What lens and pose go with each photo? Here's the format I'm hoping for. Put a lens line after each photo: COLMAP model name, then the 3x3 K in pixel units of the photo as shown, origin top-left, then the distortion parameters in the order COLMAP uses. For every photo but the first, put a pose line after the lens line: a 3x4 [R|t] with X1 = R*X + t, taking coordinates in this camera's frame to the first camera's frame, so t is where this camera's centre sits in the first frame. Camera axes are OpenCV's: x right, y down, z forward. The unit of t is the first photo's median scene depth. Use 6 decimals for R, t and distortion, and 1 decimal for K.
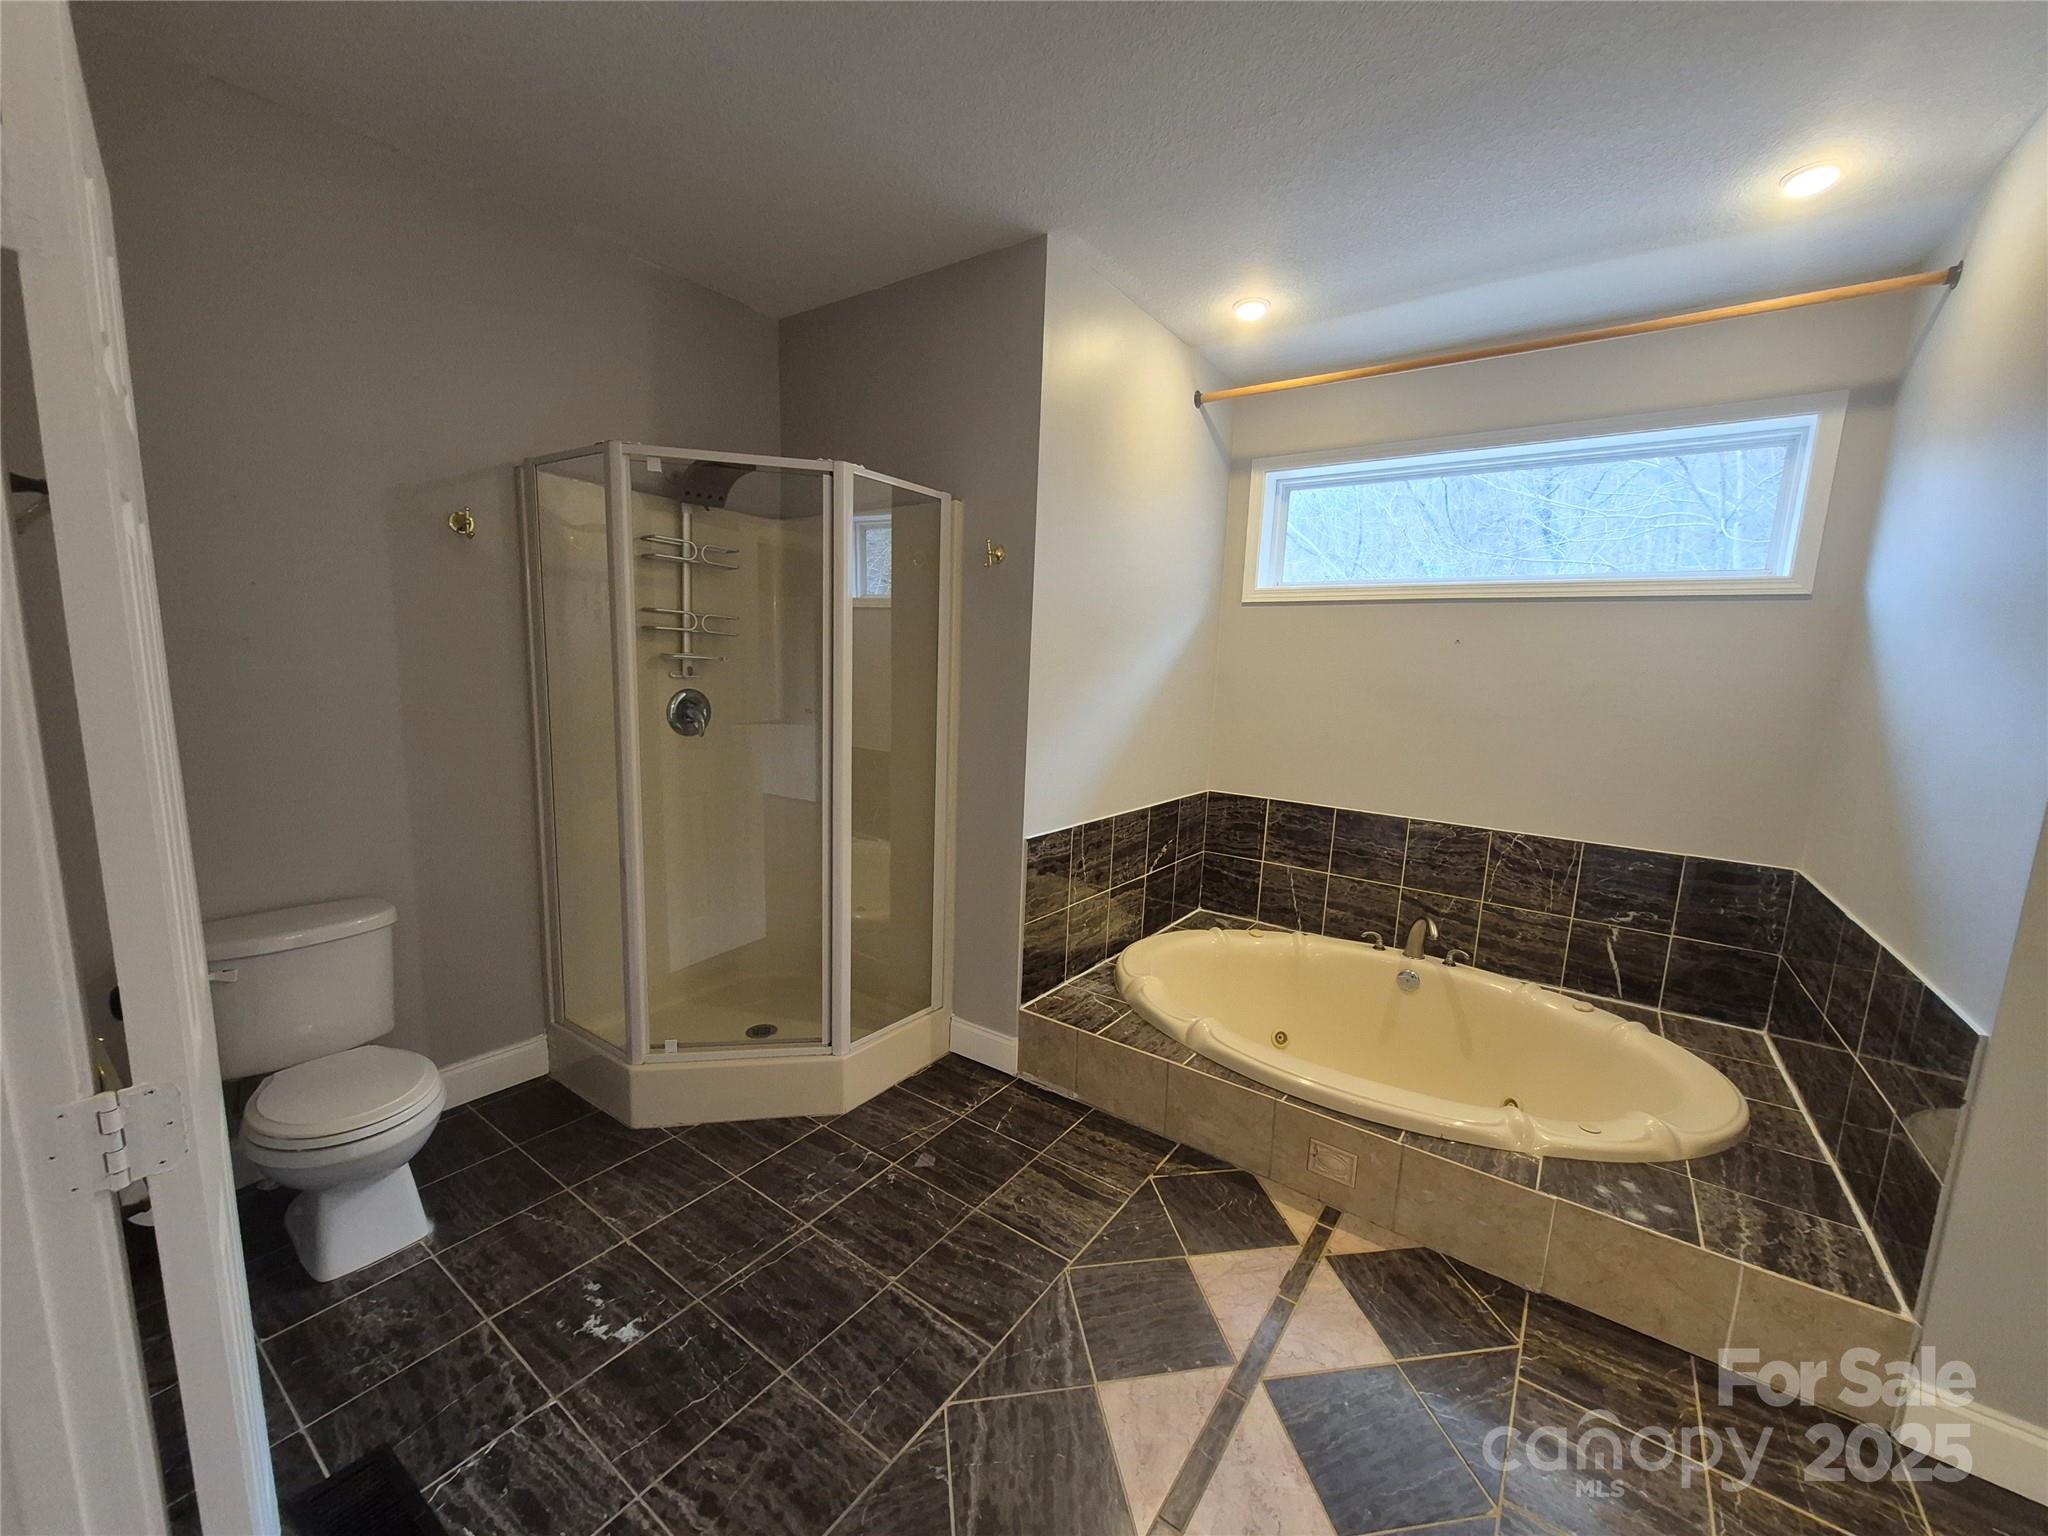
lens RADIAL K [[797.1, 0, 1032.5], [0, 797.1, 782.5], [0, 0, 1]] dist [0.001958, 0.000061]
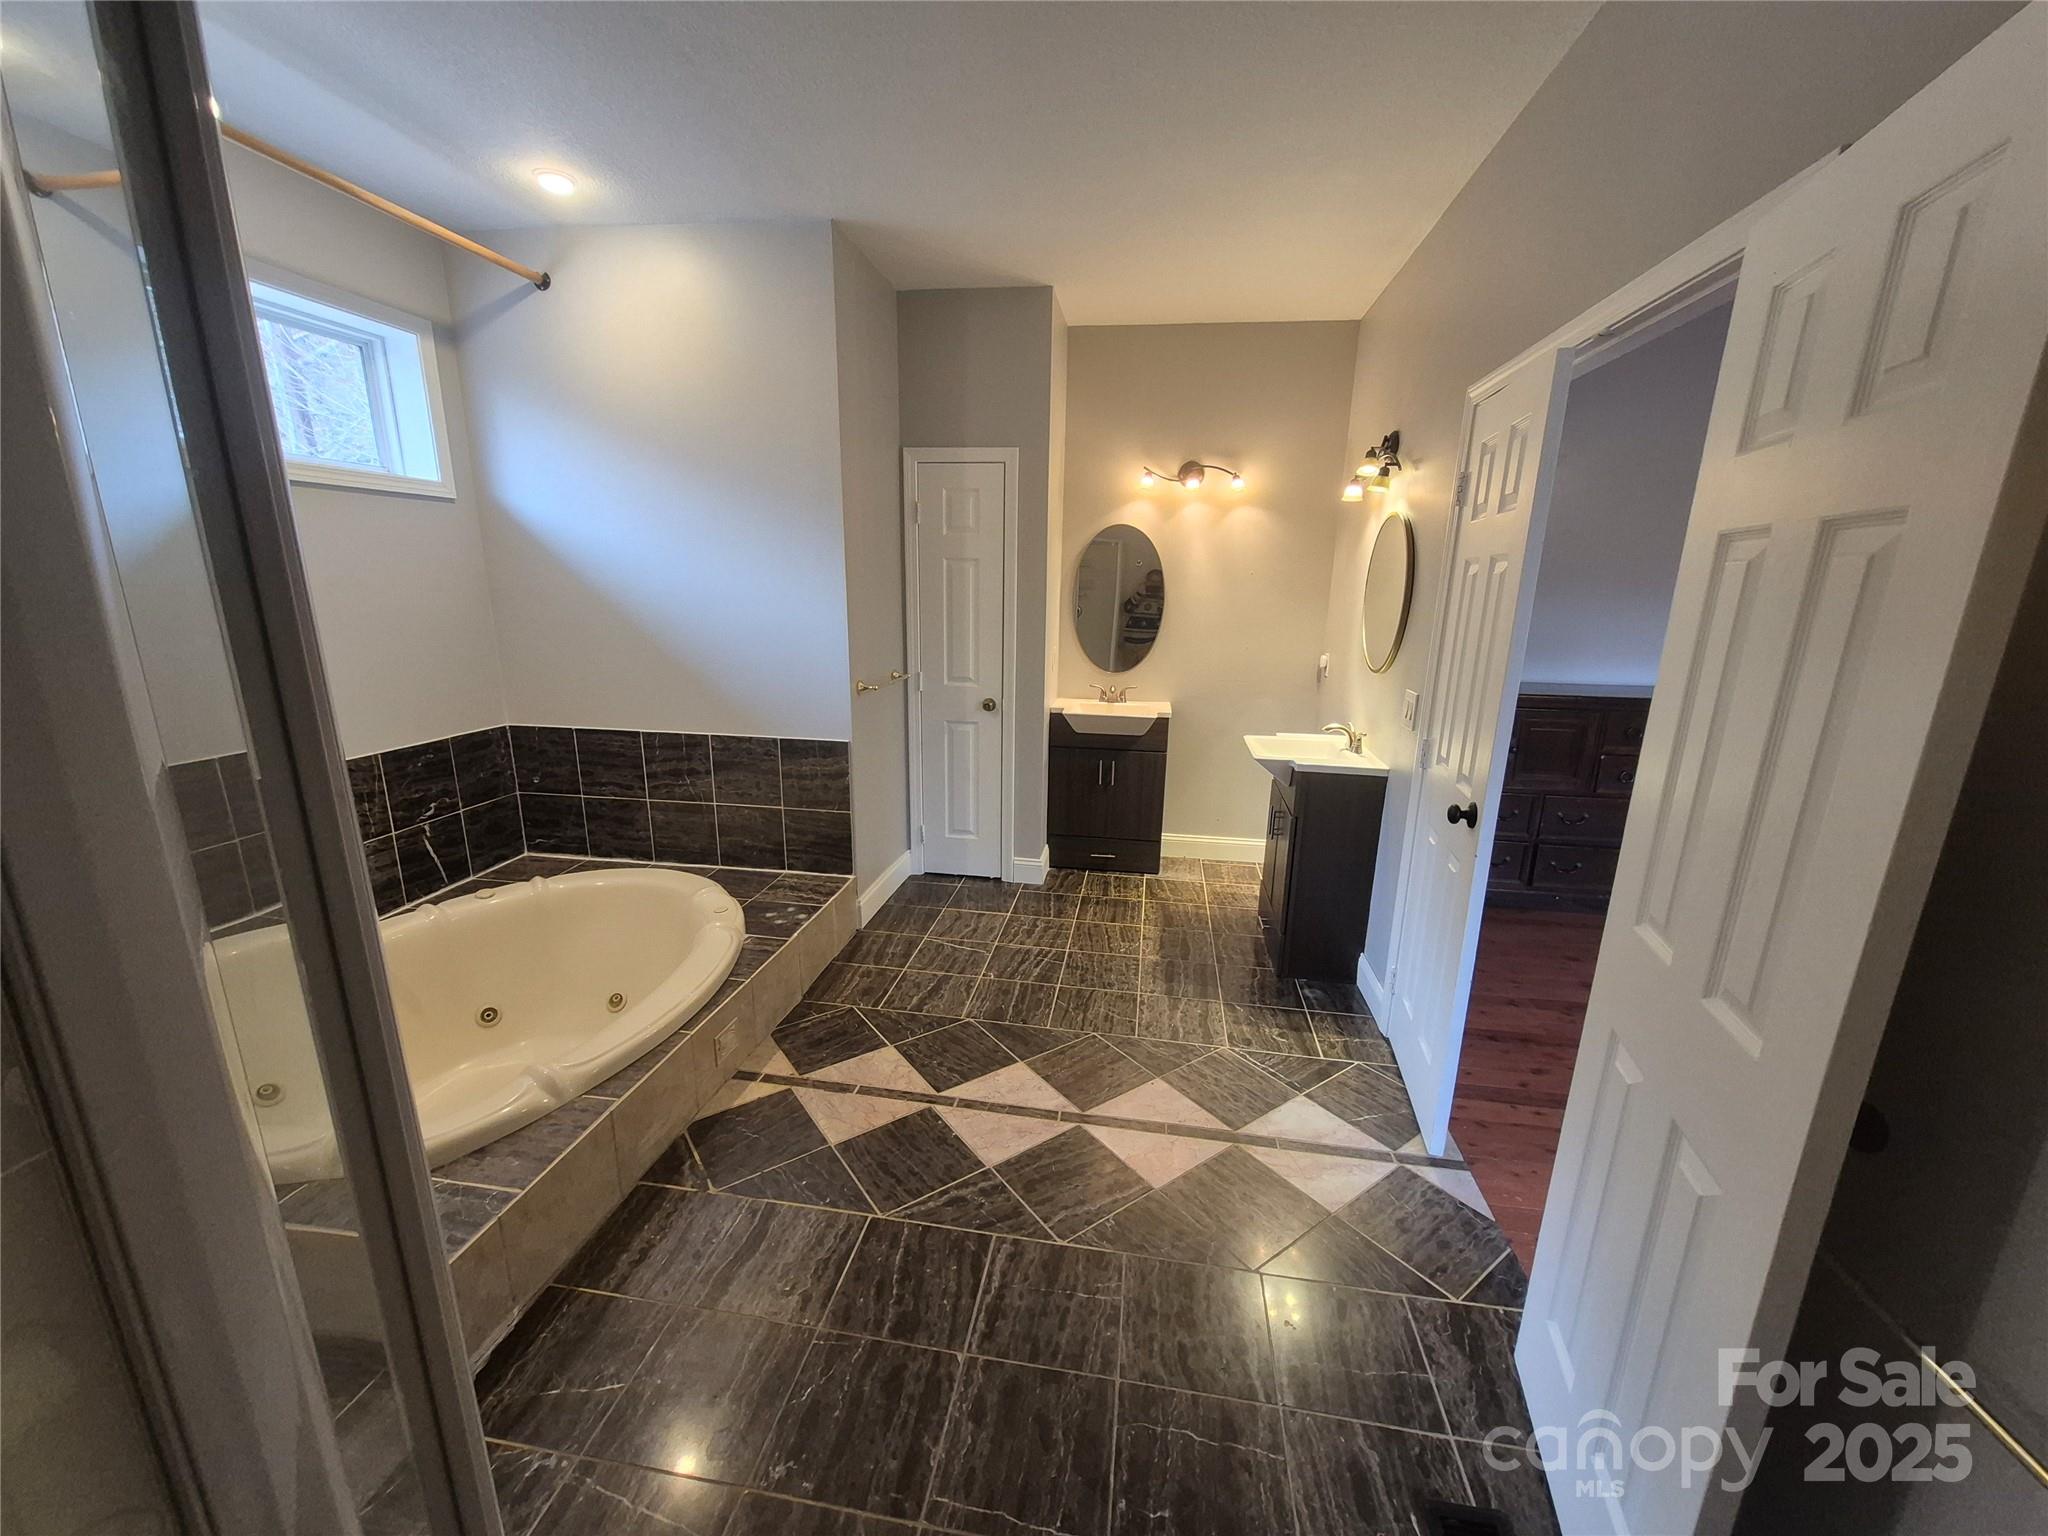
lens RADIAL K [[797.1, 0, 1032.5], [0, 797.1, 782.5], [0, 0, 1]] dist [0.001958, 0.000061]
pose [[-0.442966, -0.267101, 0.855826, -0.814938], [0.102063, 0.933360, 0.344125, -0.241308], [-0.890710, 0.239784, -0.386186, 1.178653]]
